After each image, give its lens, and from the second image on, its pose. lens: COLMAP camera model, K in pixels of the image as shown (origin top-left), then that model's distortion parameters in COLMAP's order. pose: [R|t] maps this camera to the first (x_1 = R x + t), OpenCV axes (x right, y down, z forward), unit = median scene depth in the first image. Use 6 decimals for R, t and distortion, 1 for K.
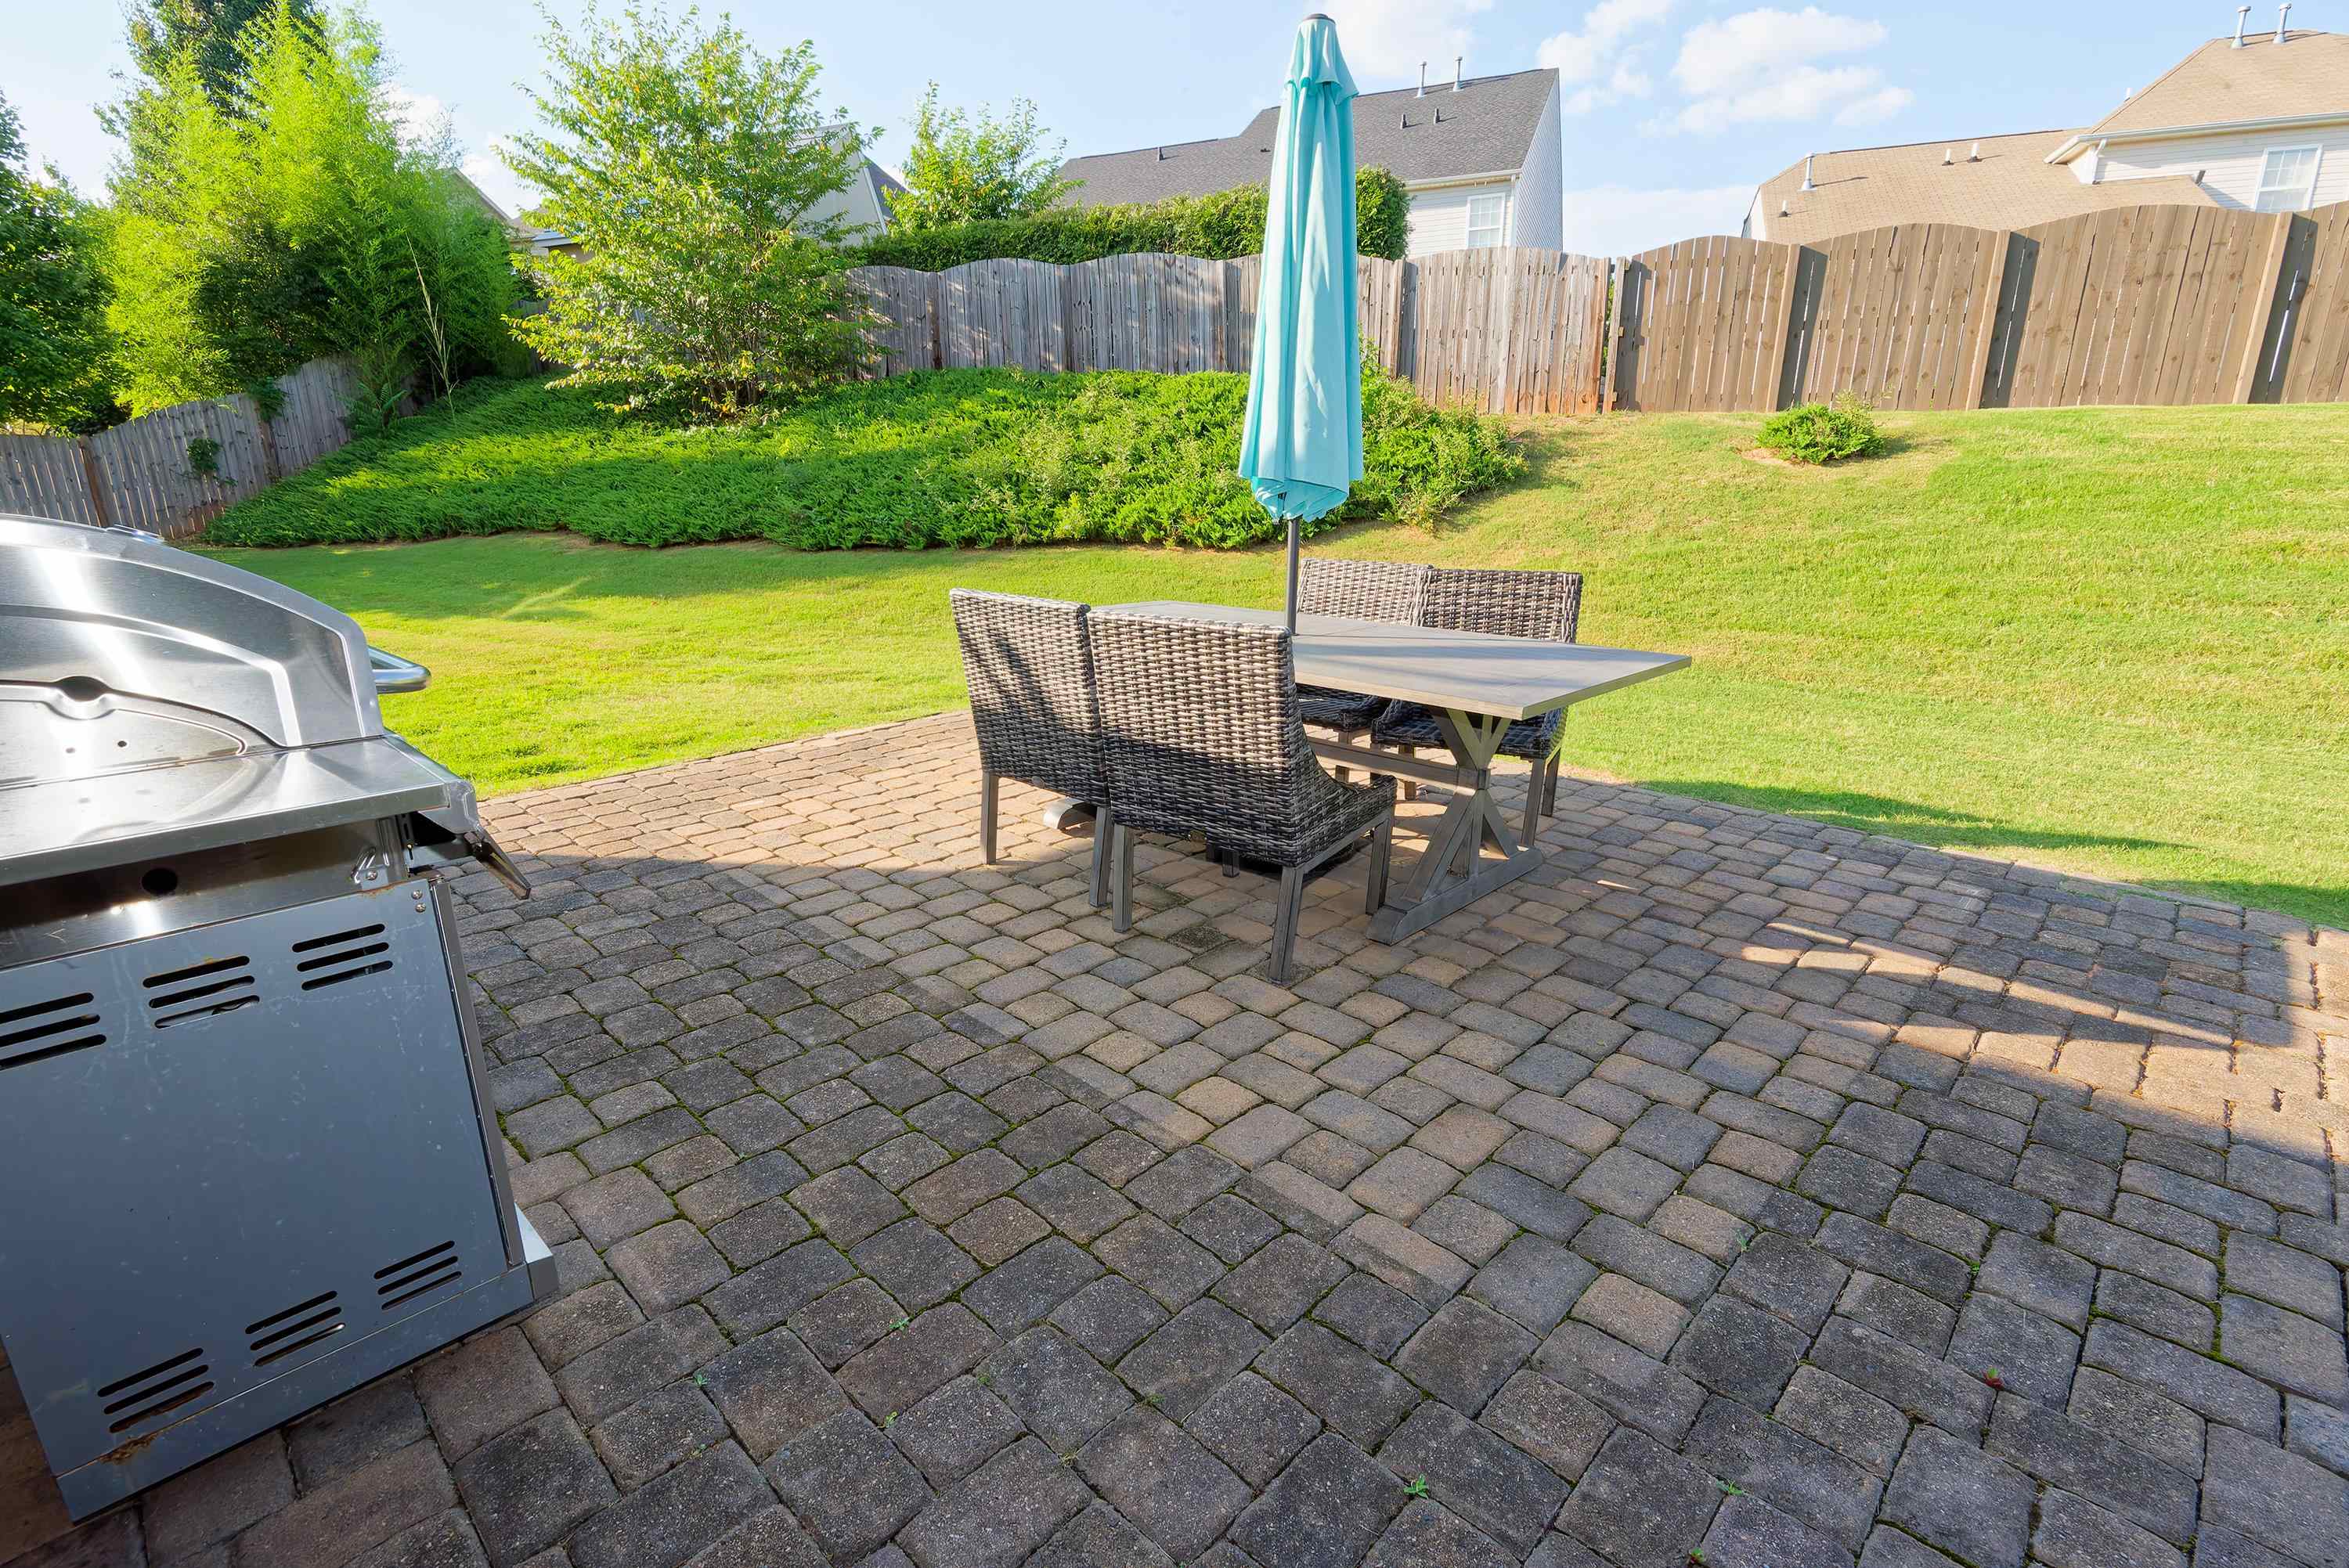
lens RADIAL K [[1067.9, 0, 1173.1], [0, 1067.9, 783.4], [0, 0, 1]] dist [-0.000038, -0.005958]
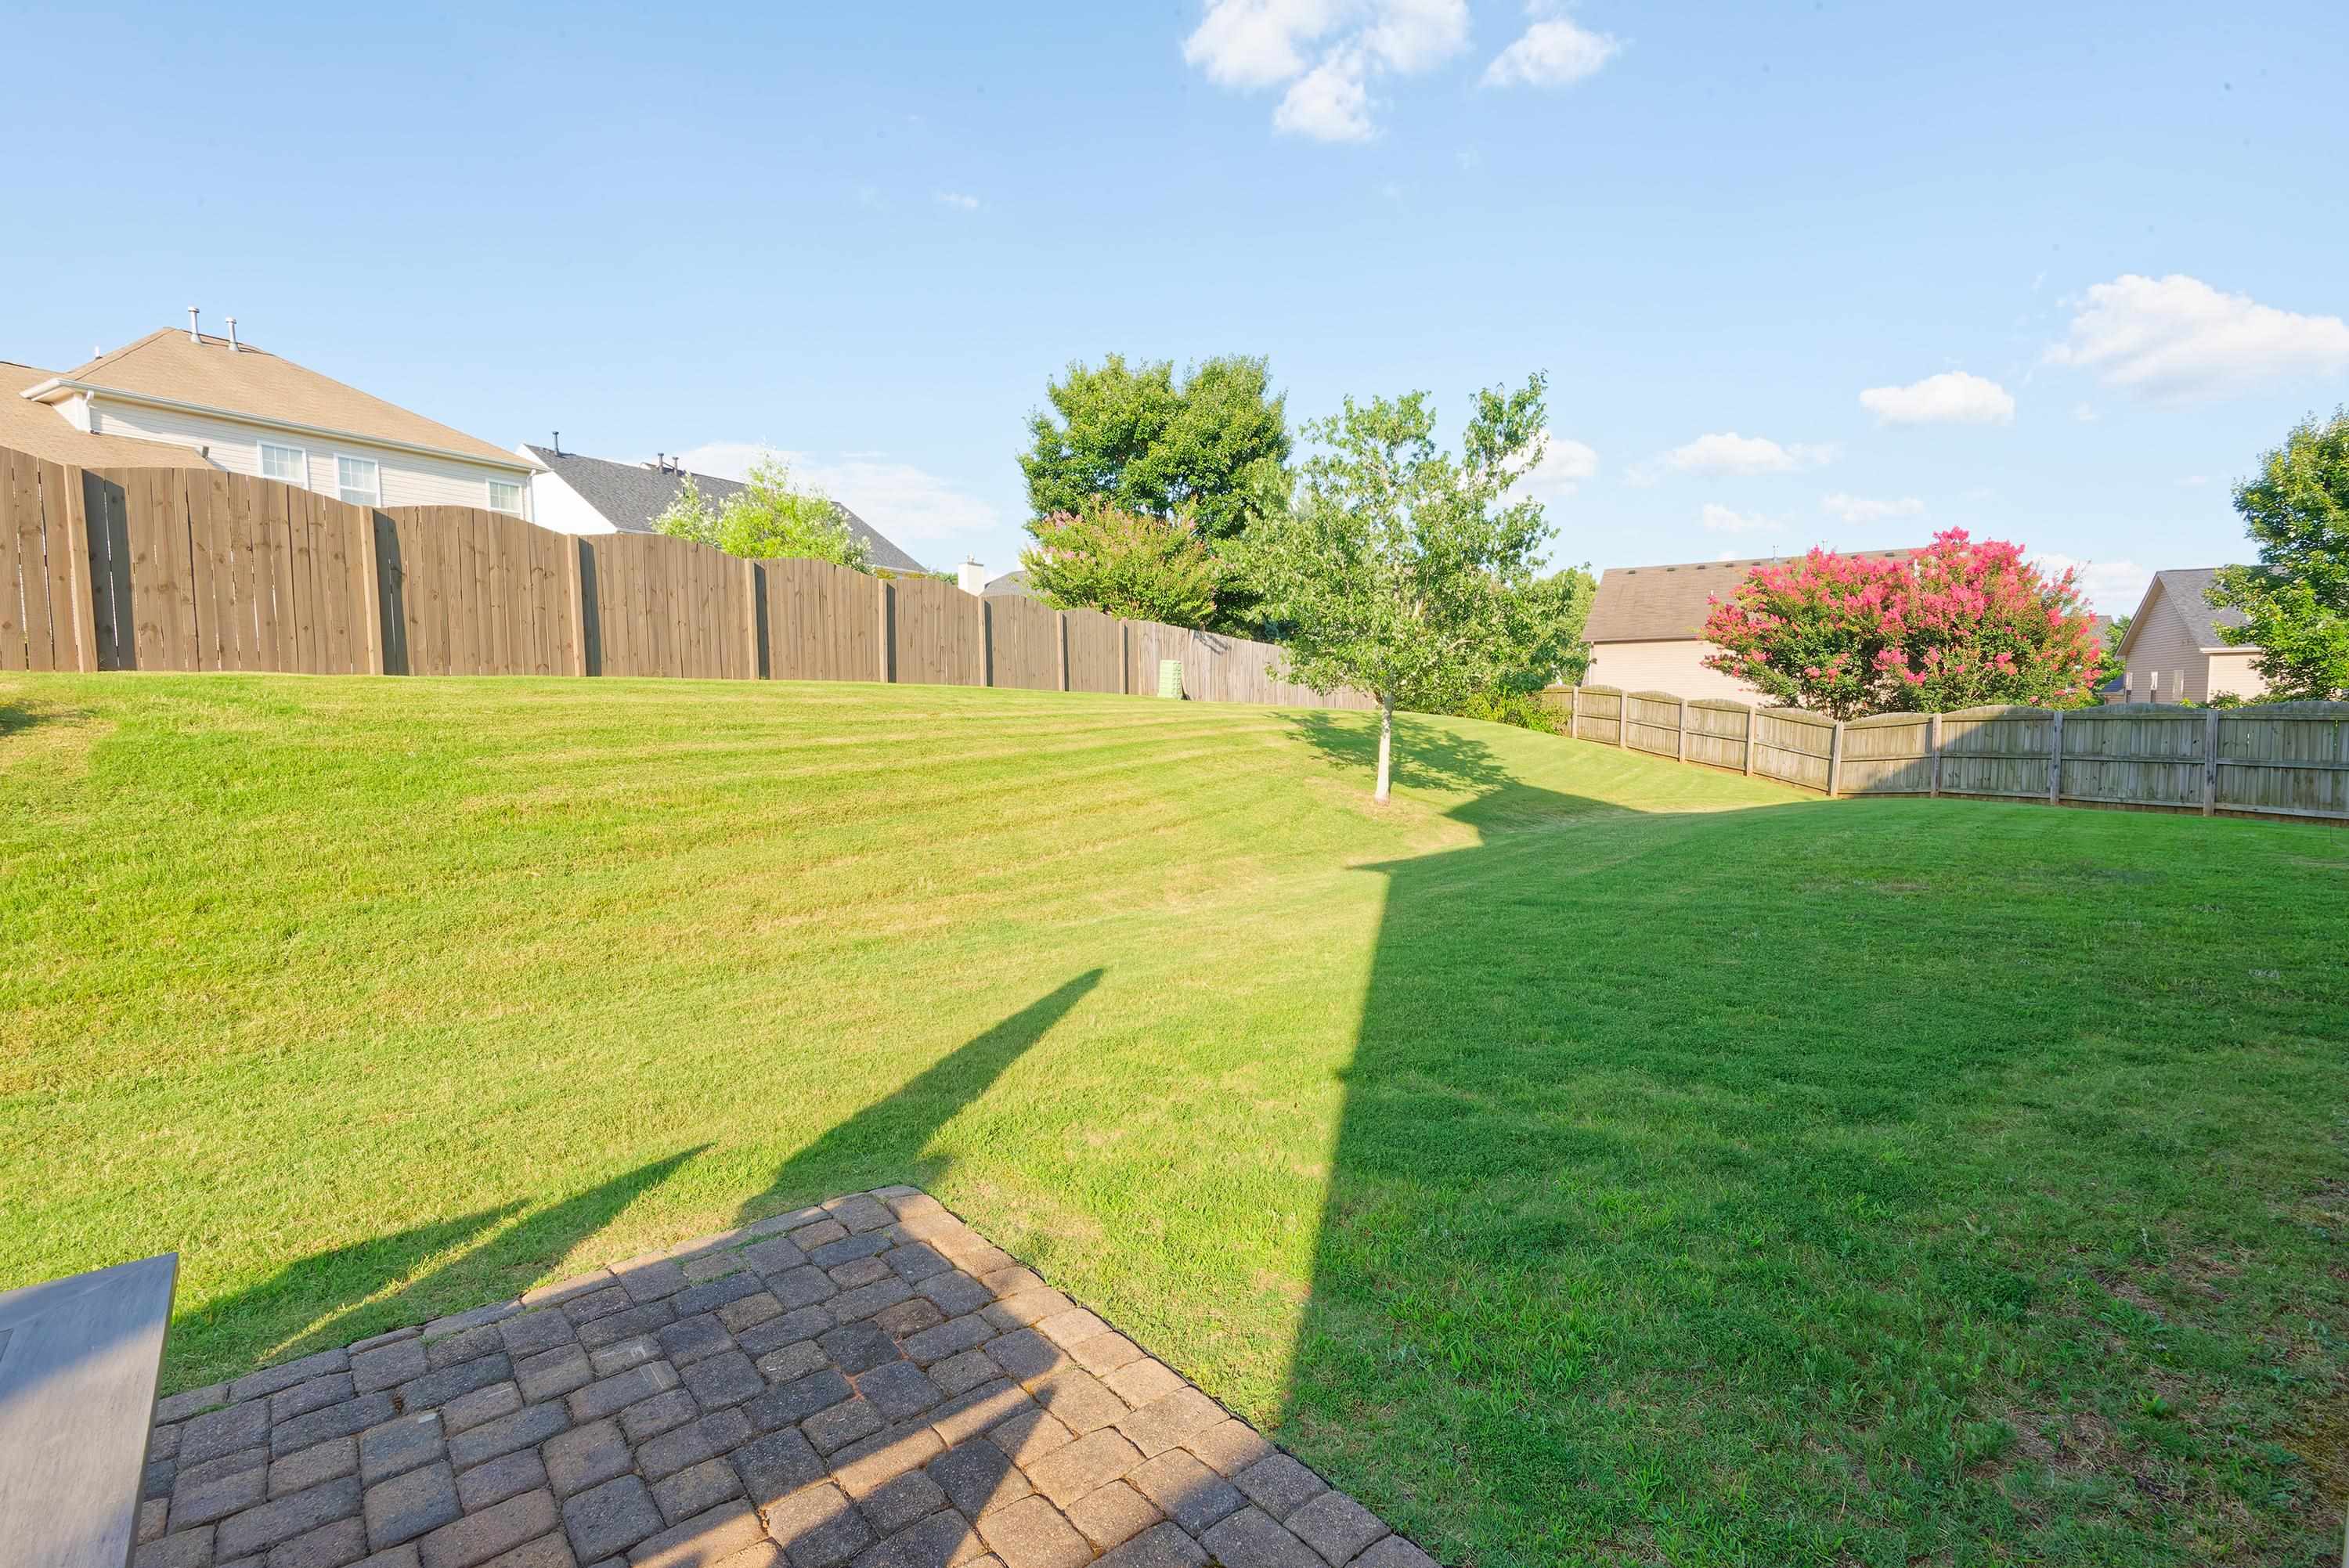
lens RADIAL K [[1067.9, 0, 1172.2], [0, 1067.9, 786.8], [0, 0, 1]] dist [-0.000038, -0.005958]
pose [[0.101209, -0.068019, 0.992537, 0.032037], [0.284136, 0.958082, 0.036684, -0.073607], [-0.953427, 0.278302, 0.116293, 0.172726]]
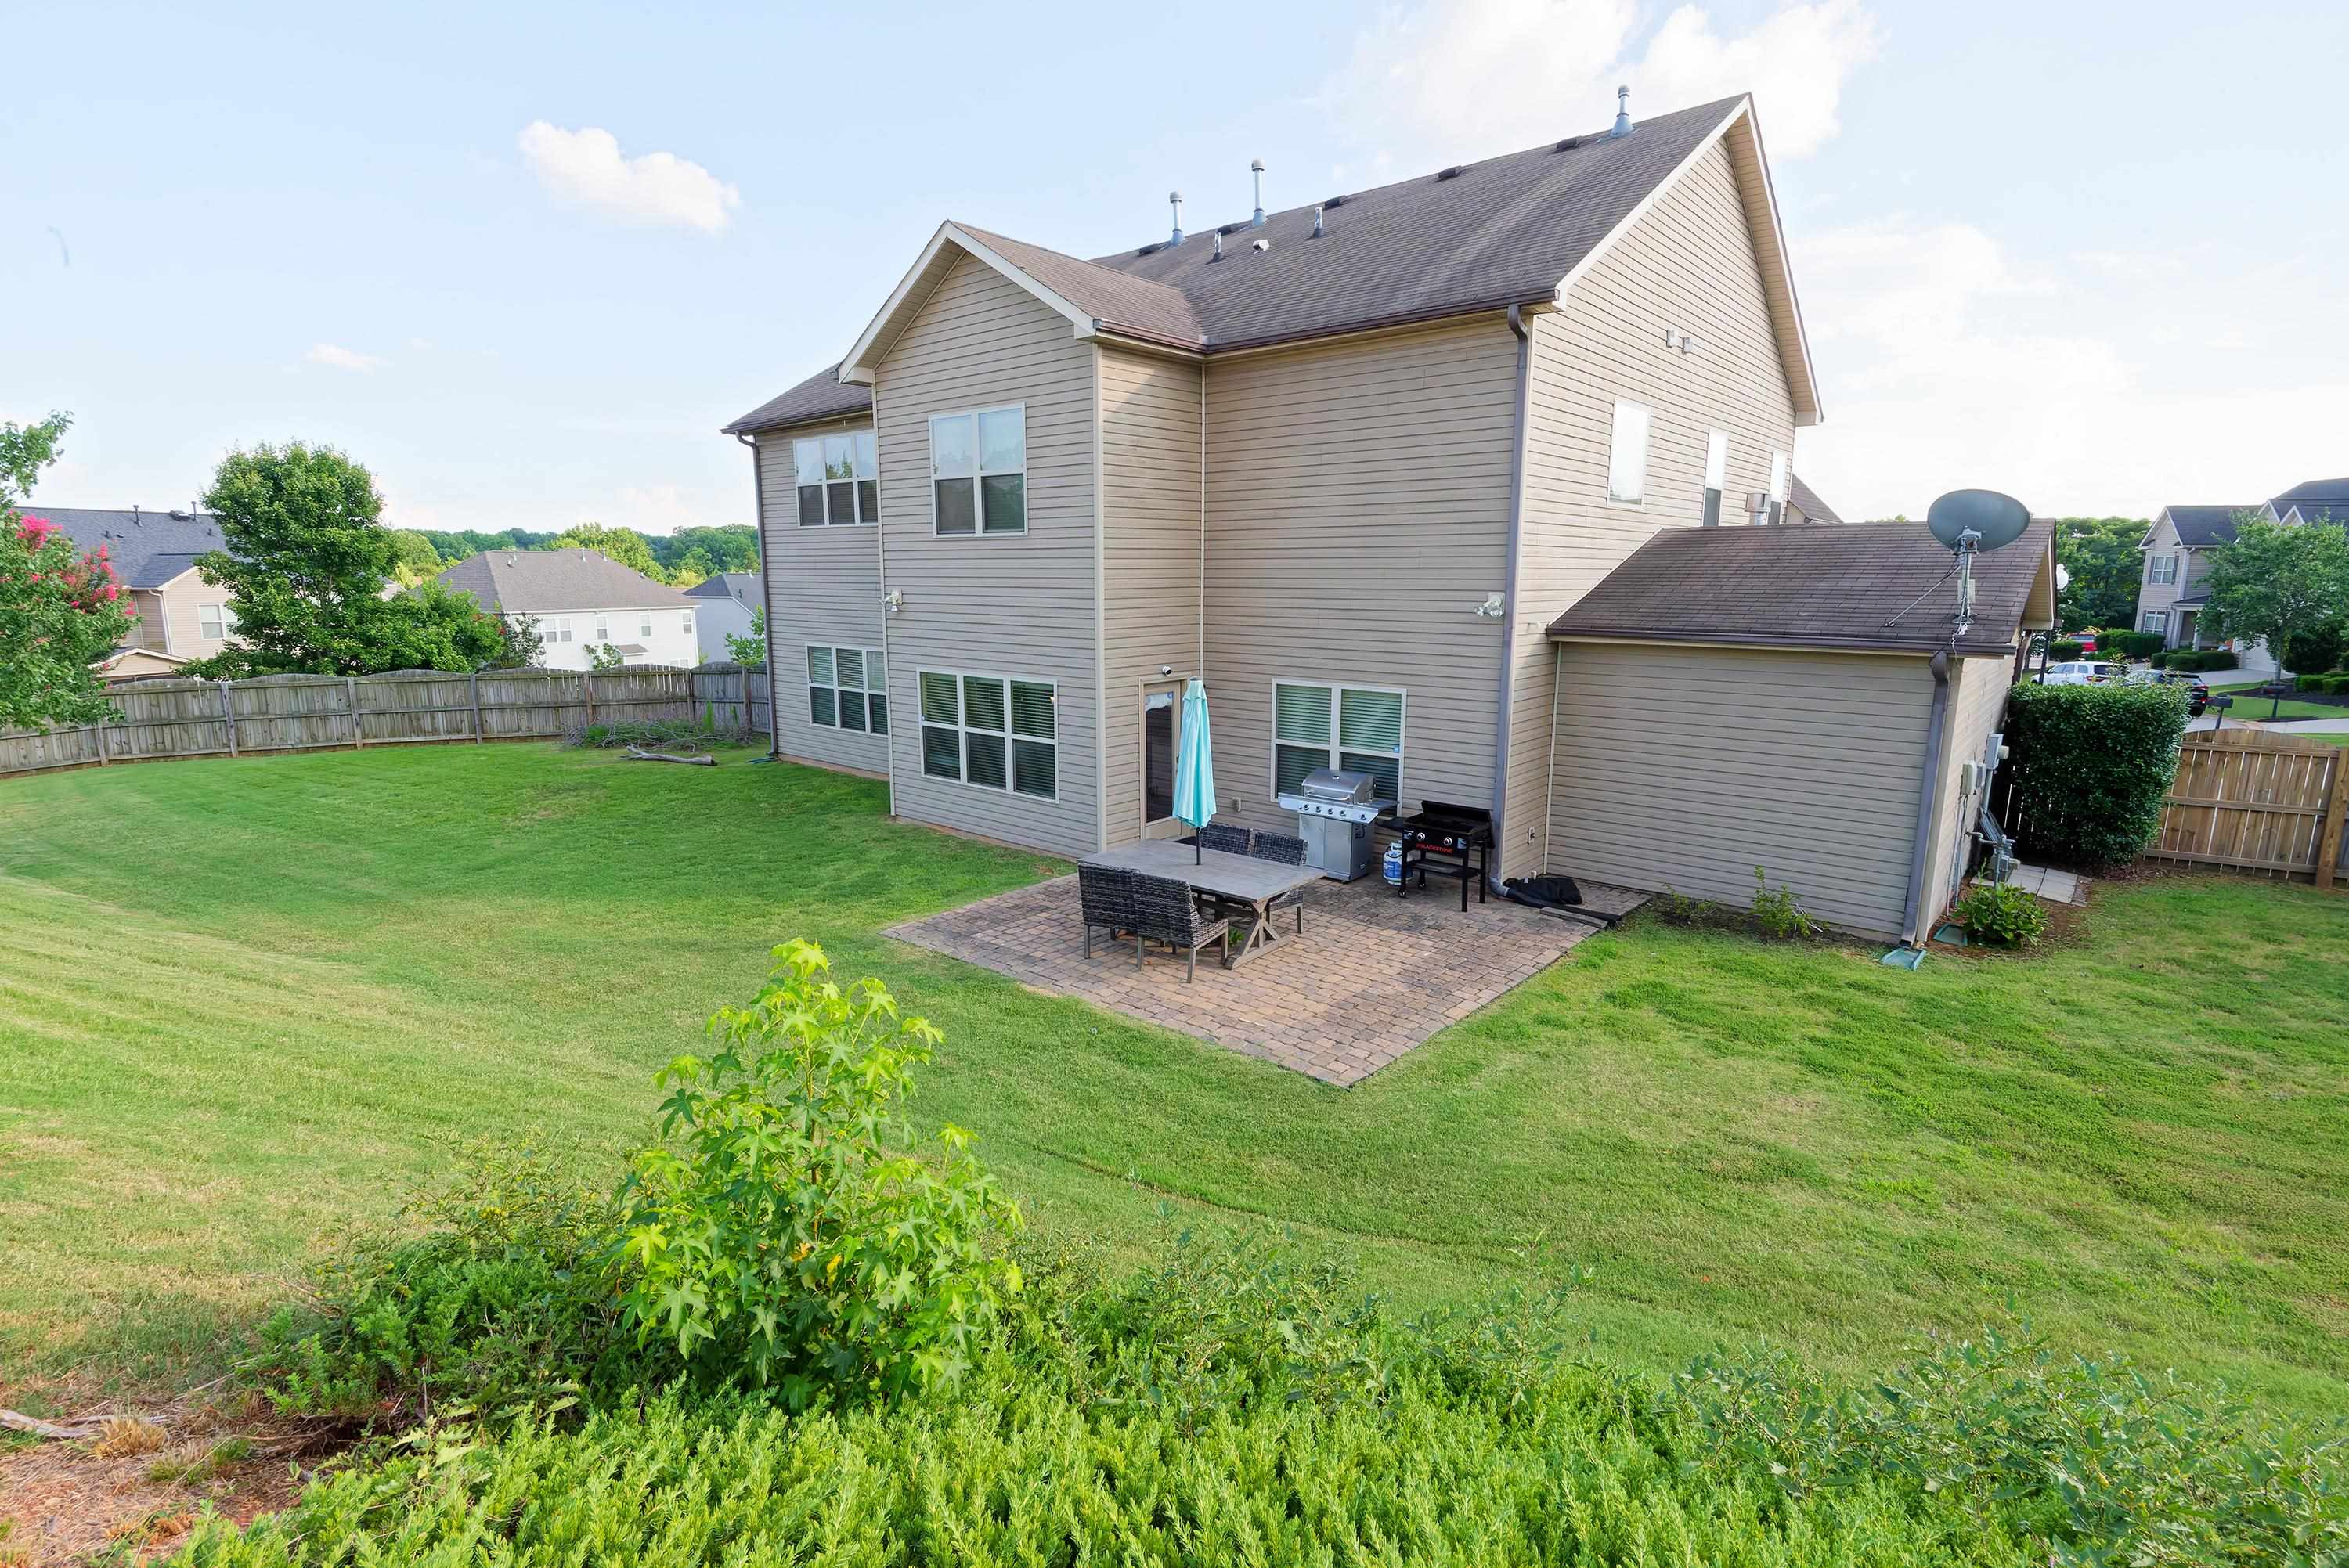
lens RADIAL K [[1133.9, 0, 1170.1], [0, 1133.9, 786.6], [0, 0, 1]] dist [-0.000056, 0.000010]
pose [[-0.997395, 0.021156, -0.068962, 0.155681], [-0.012027, 0.893868, 0.448168, -0.676608], [0.071125, 0.447830, -0.891285, 1.446683]]
